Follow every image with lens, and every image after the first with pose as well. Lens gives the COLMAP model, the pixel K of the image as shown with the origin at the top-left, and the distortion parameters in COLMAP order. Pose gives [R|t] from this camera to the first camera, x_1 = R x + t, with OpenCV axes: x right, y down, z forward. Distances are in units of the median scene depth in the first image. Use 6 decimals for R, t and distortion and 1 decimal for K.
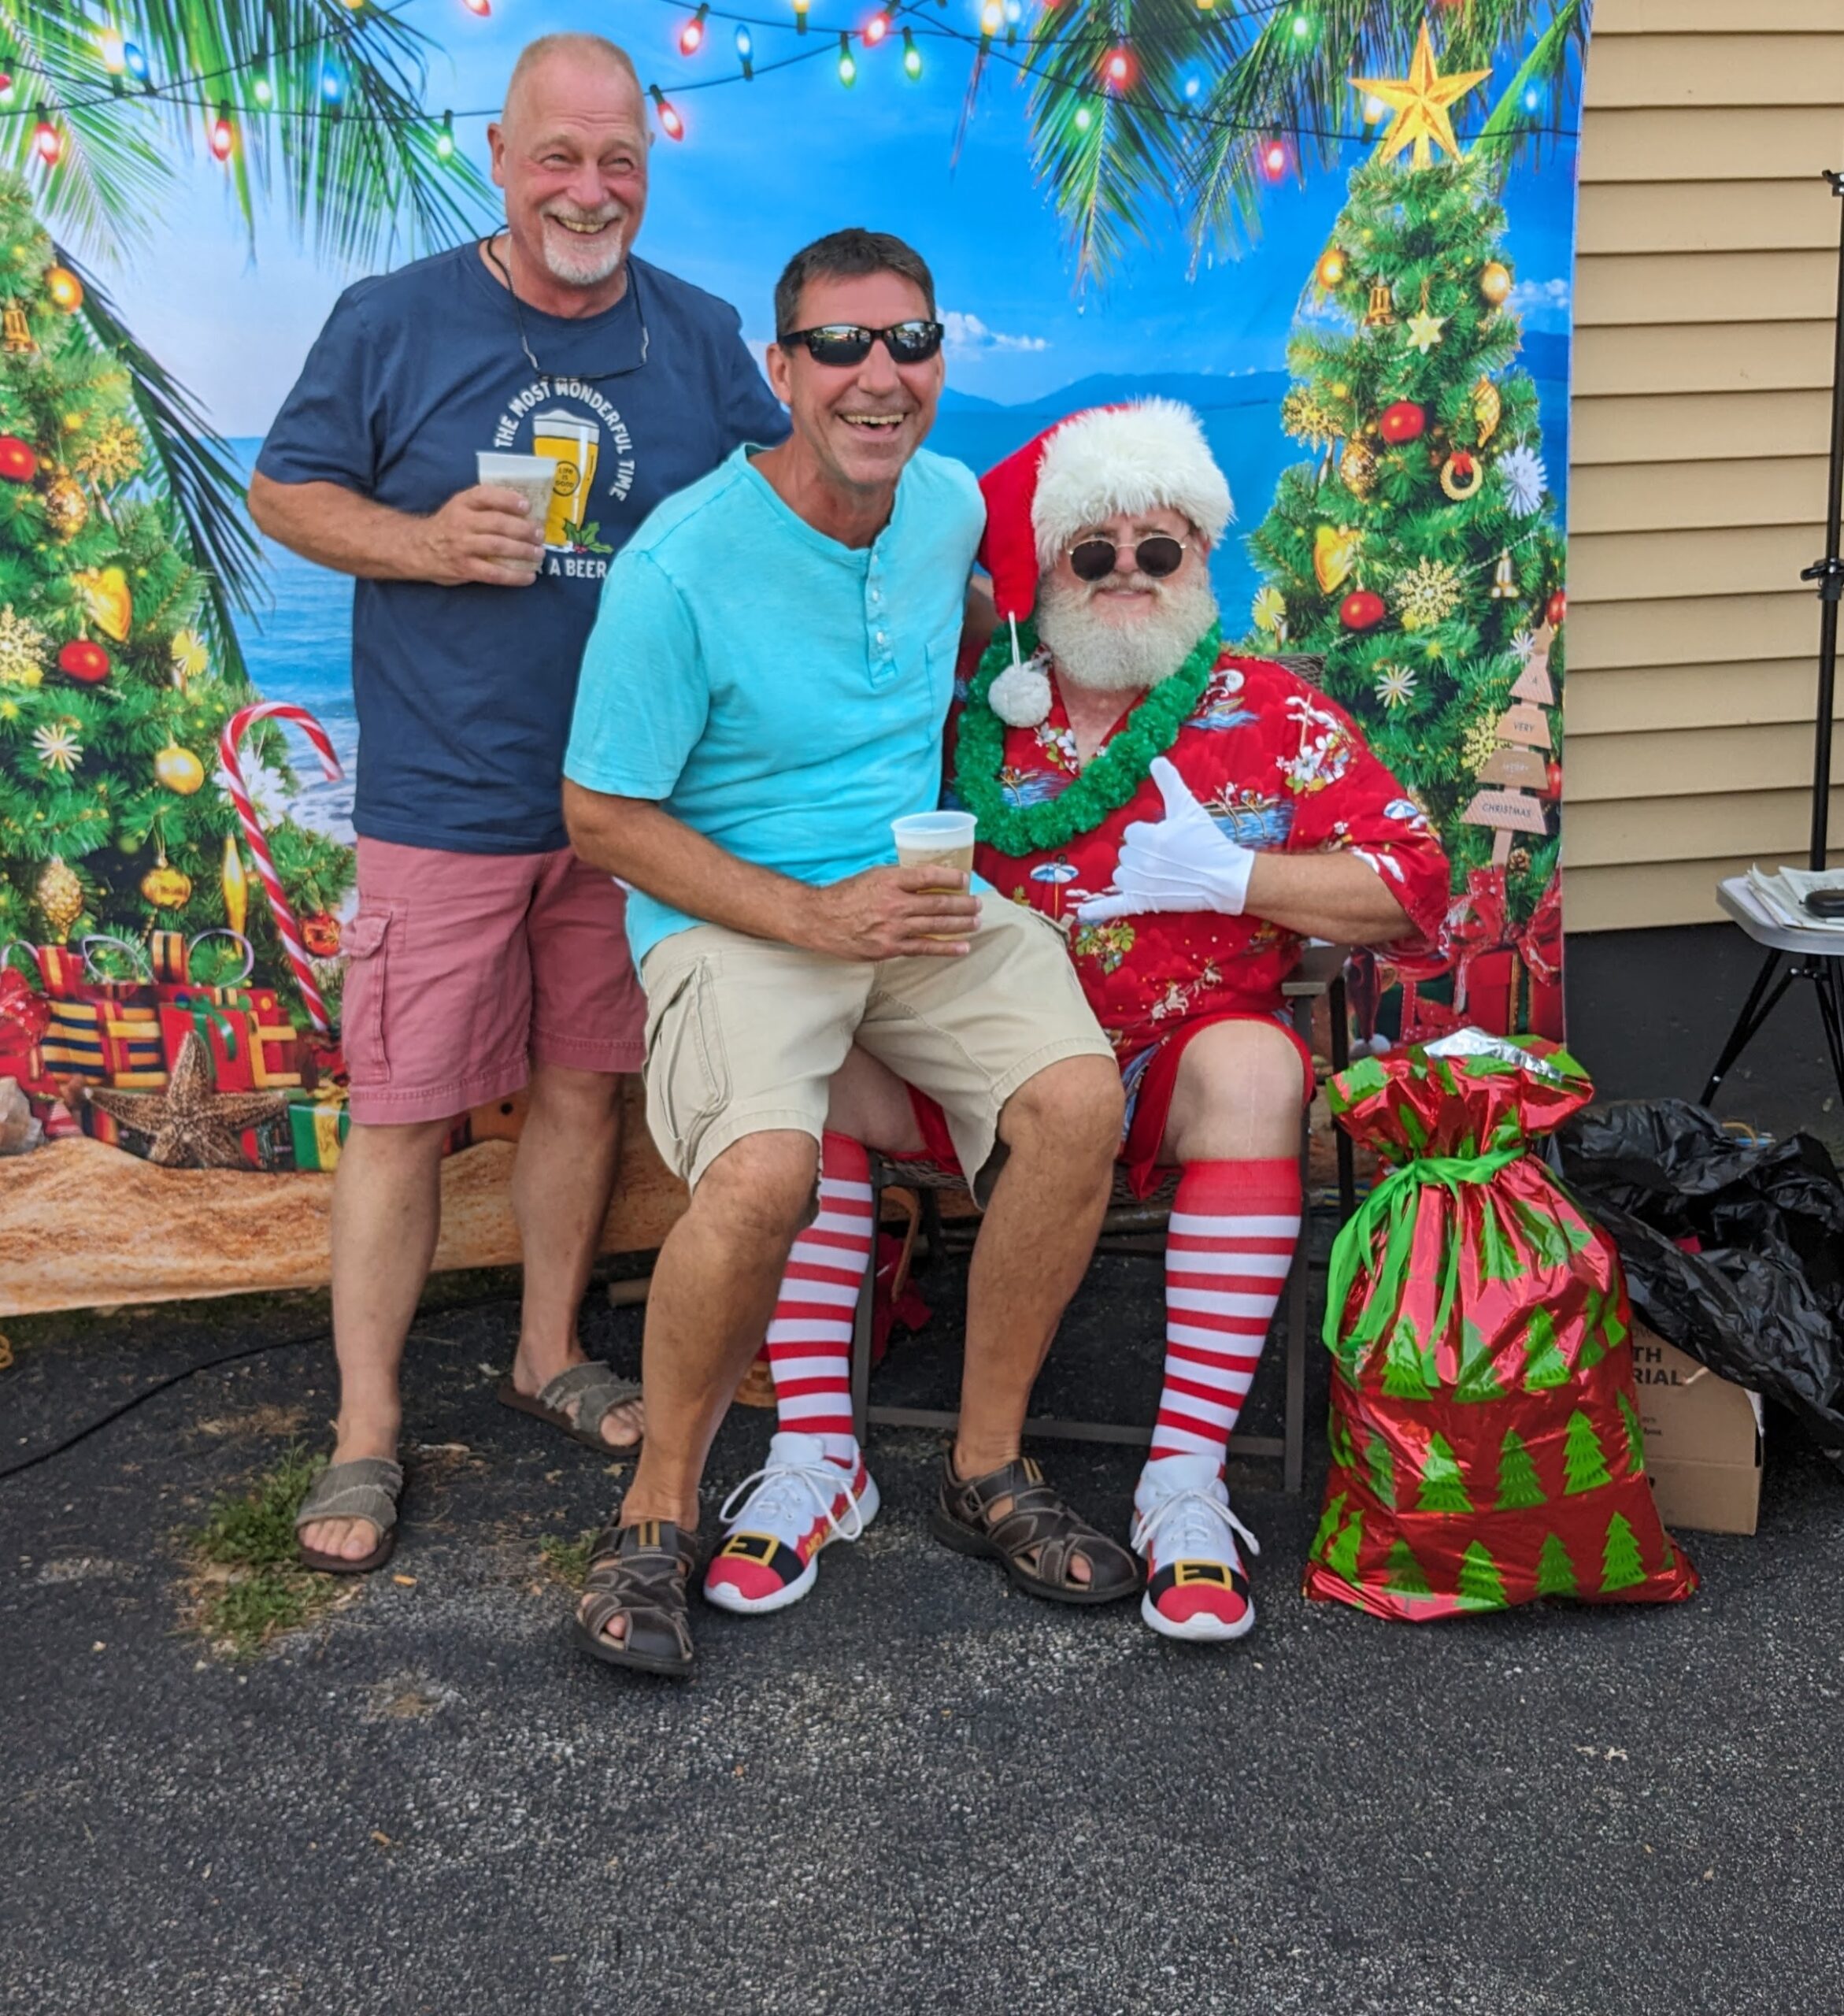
lens RADIAL K [[2418.3, 0, 873.0], [0, 2418.3, 975.4], [0, 0, 1]] dist [-0.019356, 0.000000]
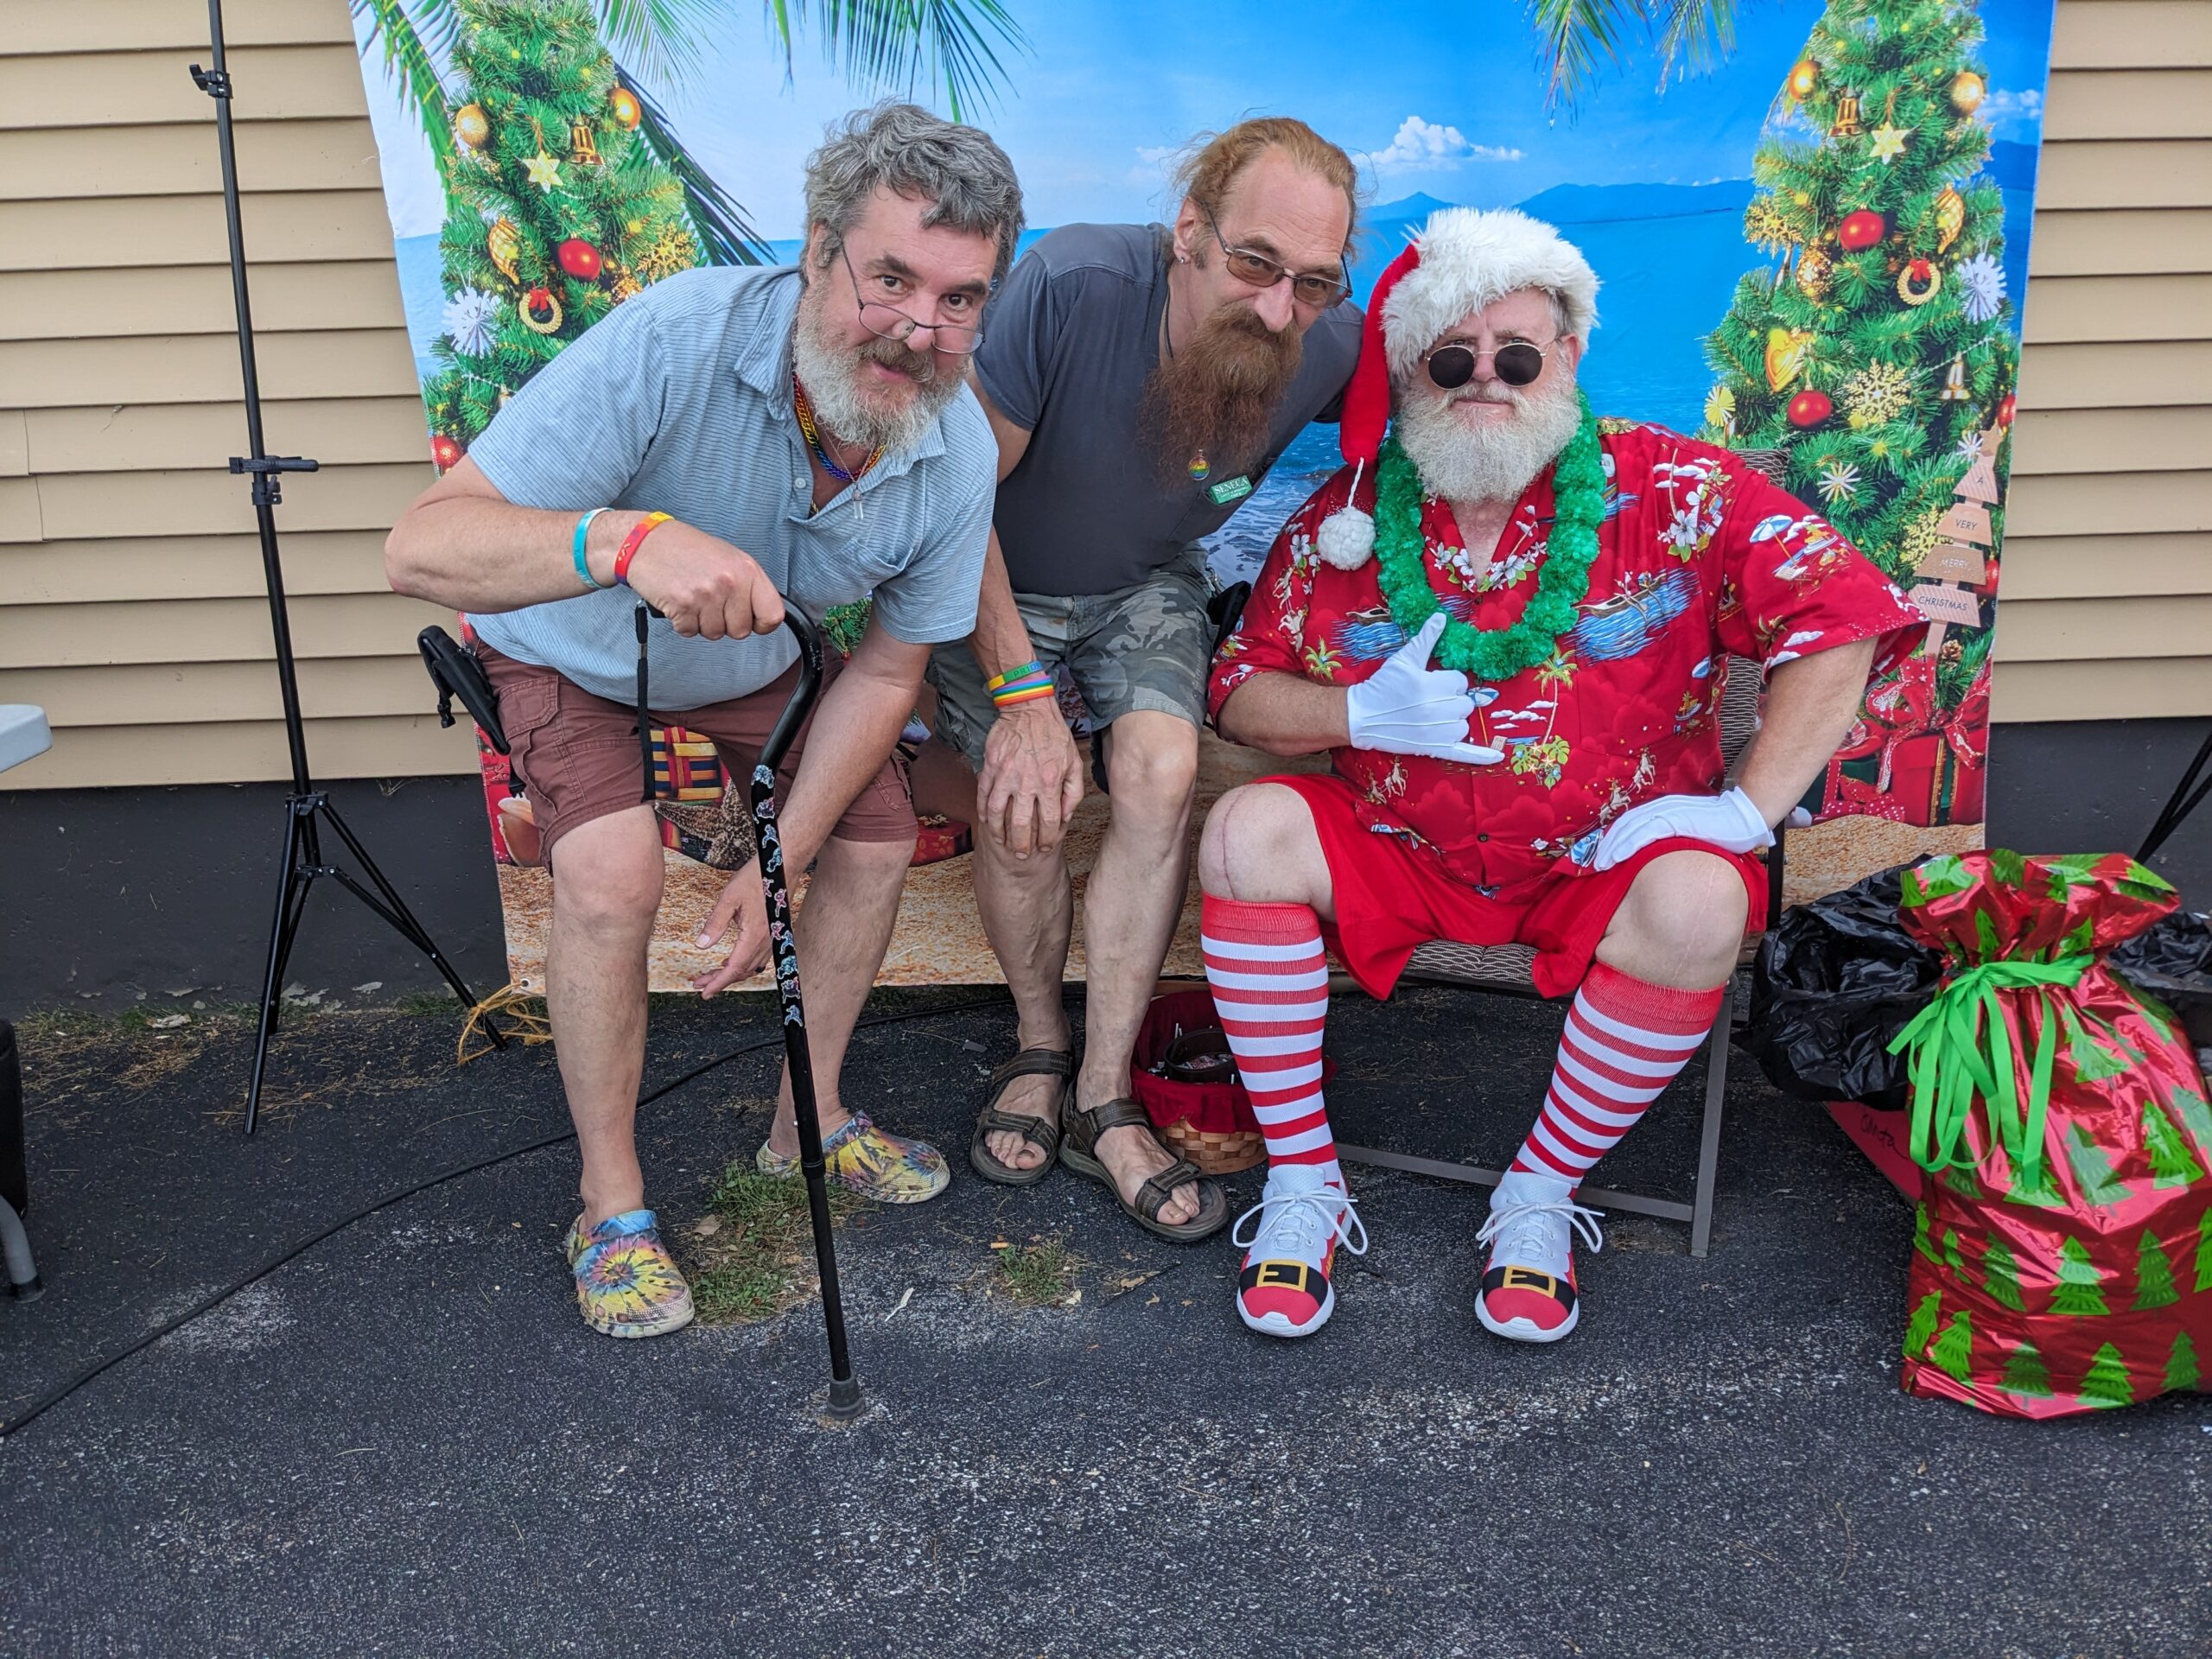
lens RADIAL K [[1787.2, 0, 1105.4], [0, 1787.2, 755.1], [0, 0, 1]] dist [-0.023896, -0.016011]
pose [[0.986613, 0.044051, -0.157018, 0.030887], [-0.037722, 0.998360, 0.043063, -0.025966], [0.158657, -0.036564, 0.986657, 0.204469]]
